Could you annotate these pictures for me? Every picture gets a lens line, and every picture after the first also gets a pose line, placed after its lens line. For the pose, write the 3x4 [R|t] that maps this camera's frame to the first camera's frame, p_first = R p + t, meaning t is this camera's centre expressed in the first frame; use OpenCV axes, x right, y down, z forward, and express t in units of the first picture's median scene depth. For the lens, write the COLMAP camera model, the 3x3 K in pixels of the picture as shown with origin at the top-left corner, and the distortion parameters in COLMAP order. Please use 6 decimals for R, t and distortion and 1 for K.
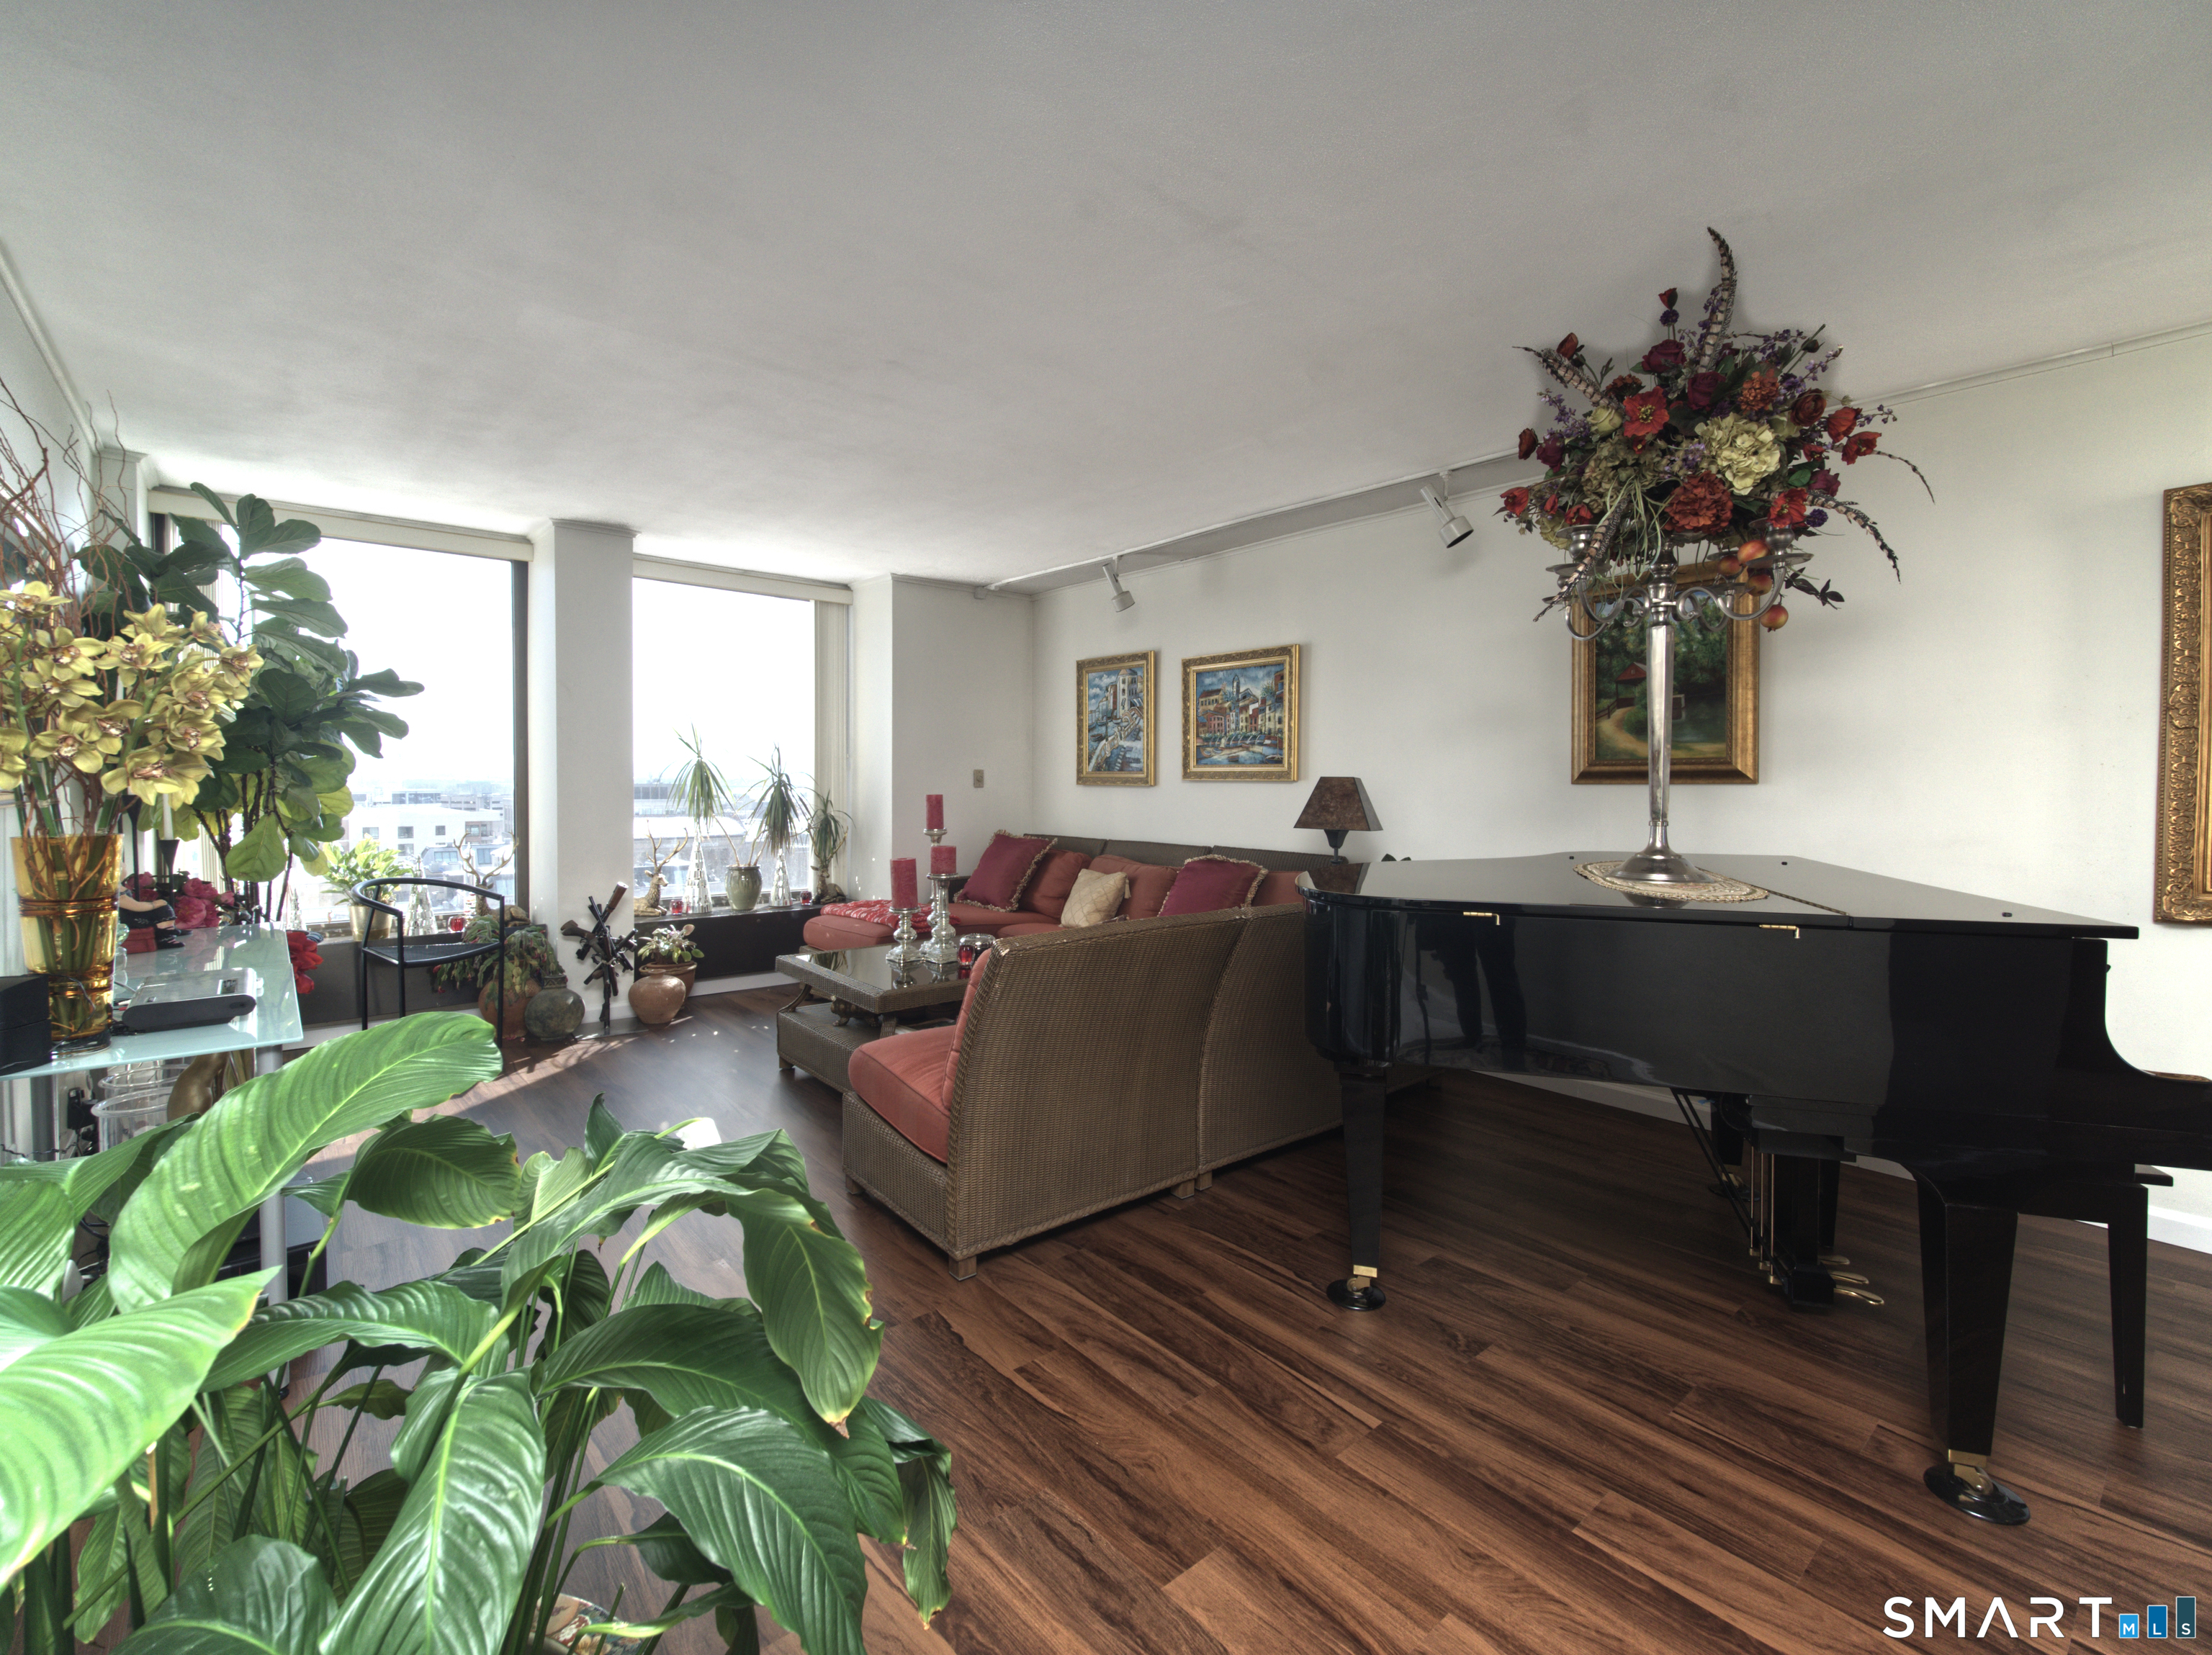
lens RADIAL K [[978.4, 0, 1105.5], [0, 978.4, 790.6], [0, 0, 1]] dist [0.022516, -0.012926]
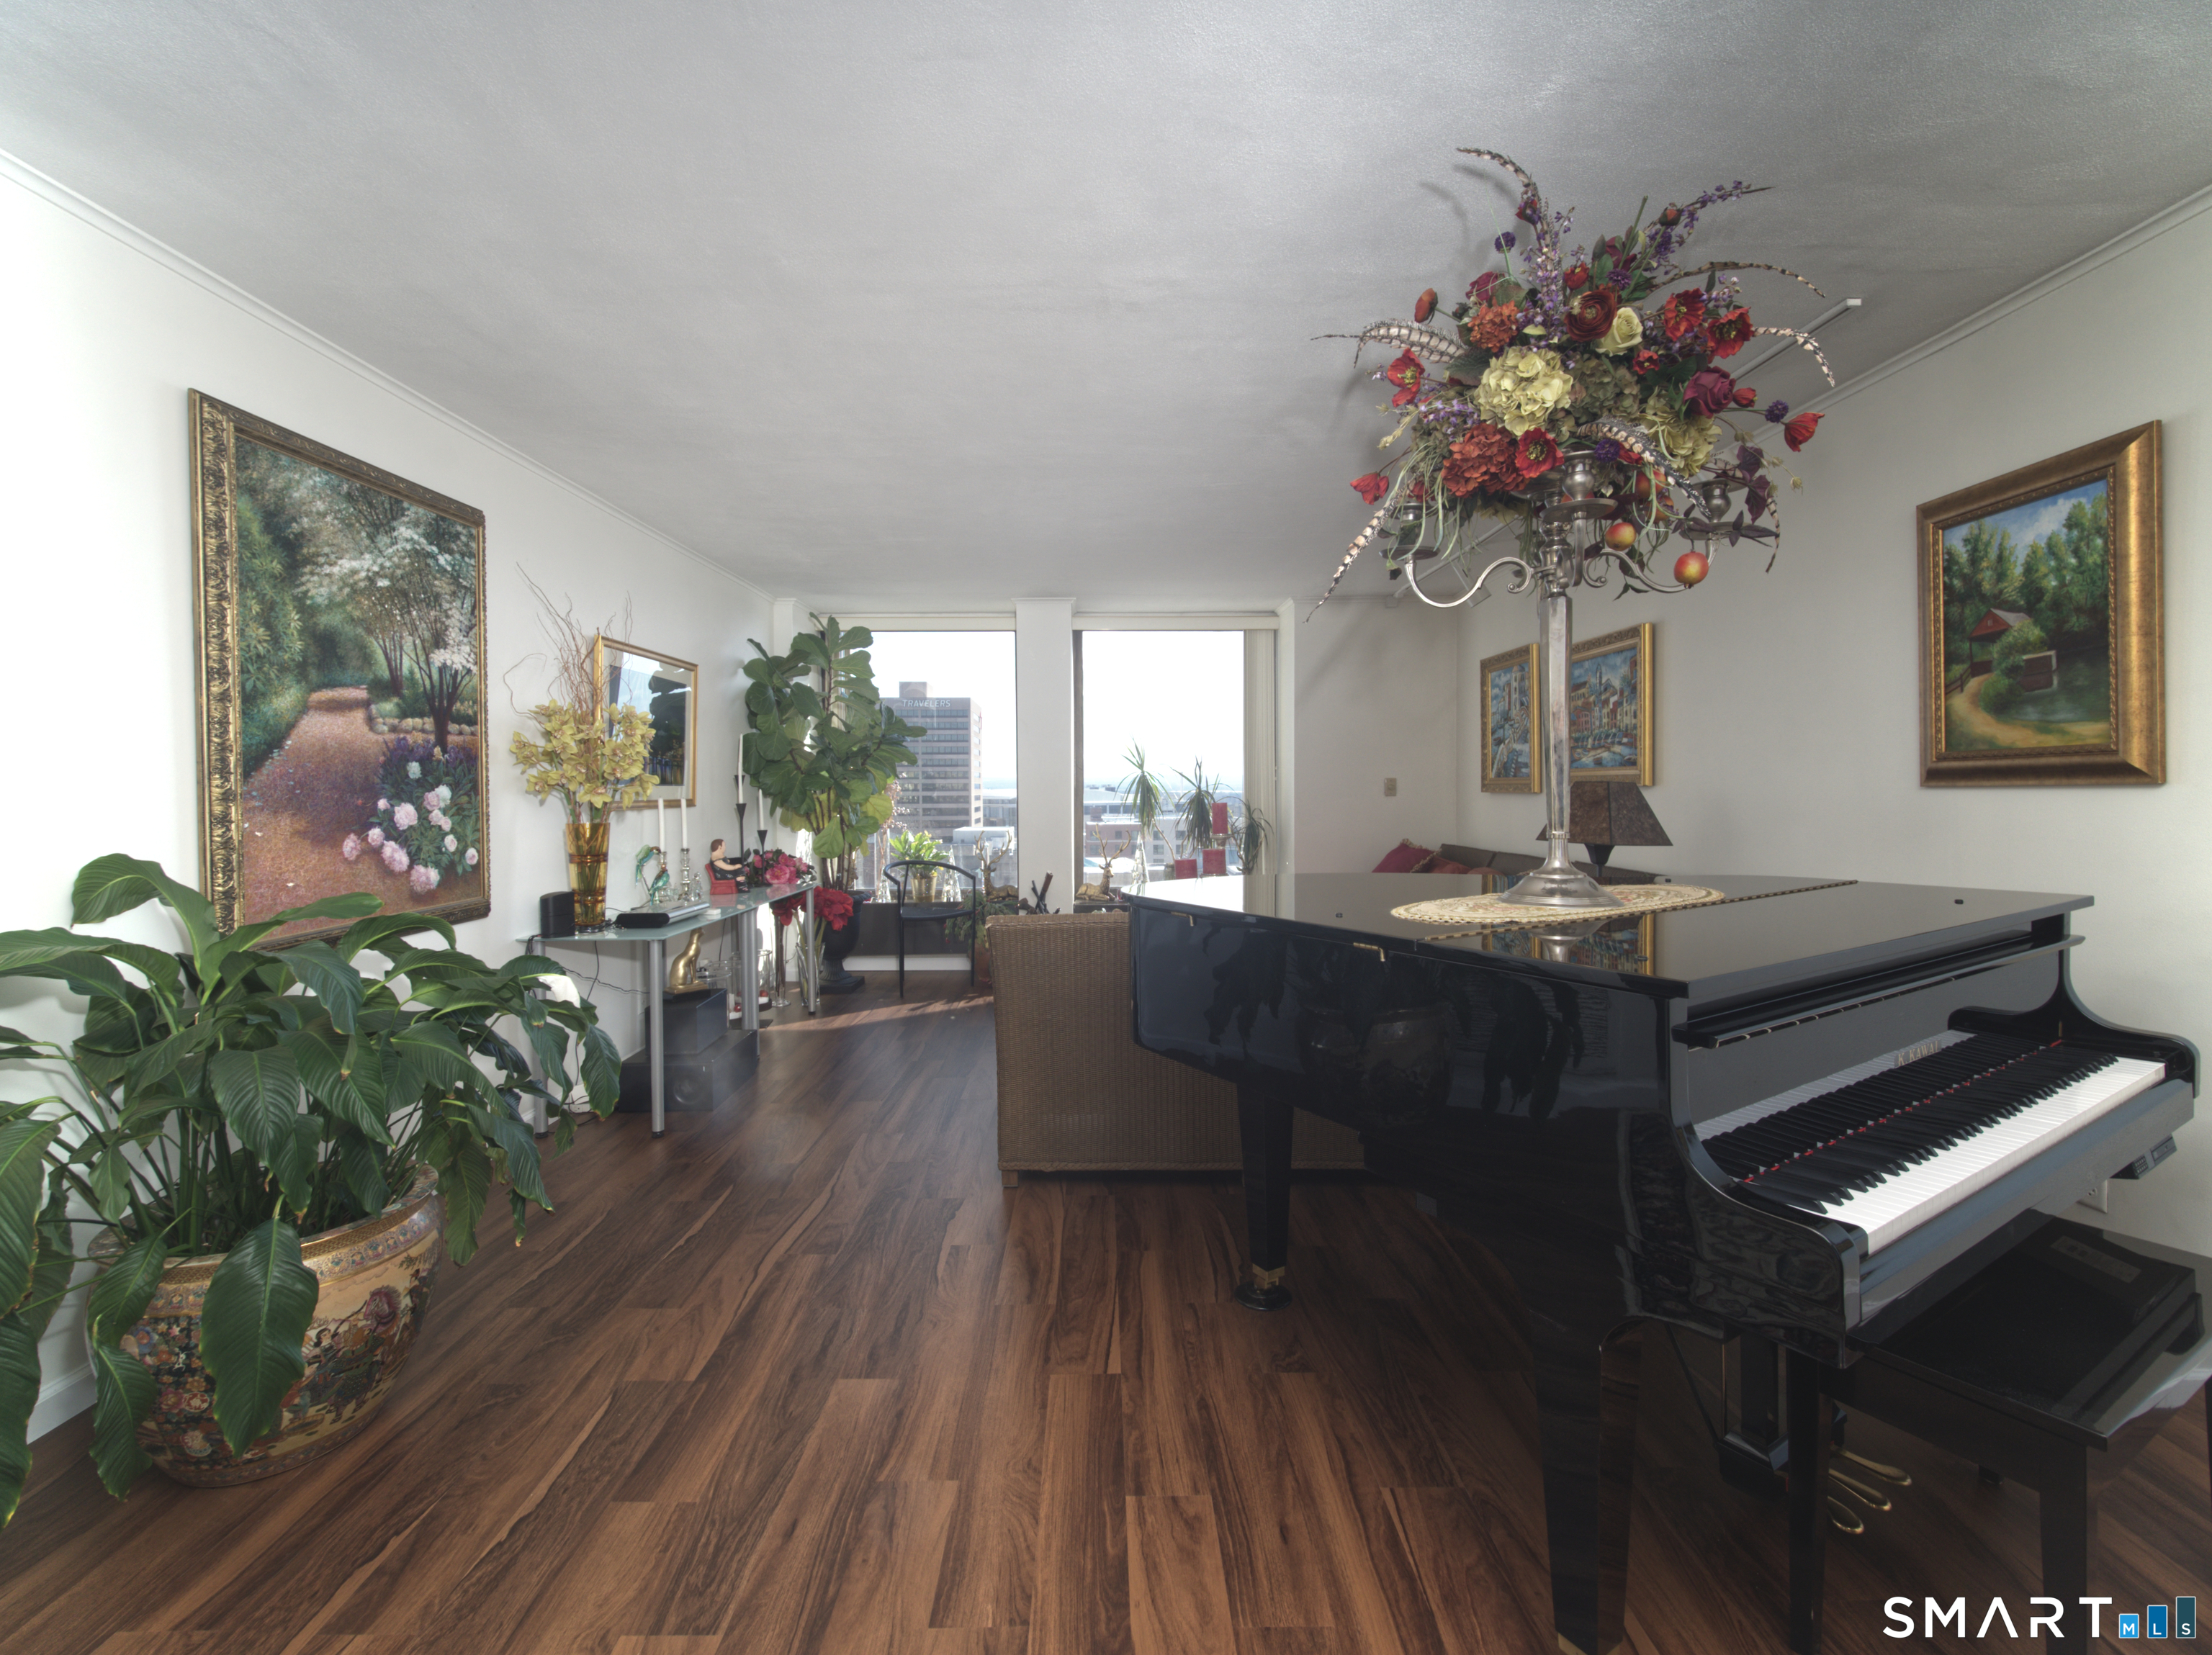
lens RADIAL K [[978.4, 0, 1105.5], [0, 978.4, 790.6], [0, 0, 1]] dist [0.022516, -0.012926]
pose [[0.768260, -0.009129, -0.640073, 0.370030], [0.003670, 0.999945, -0.009856, 0.000926], [0.640127, 0.005223, 0.768251, 0.054493]]
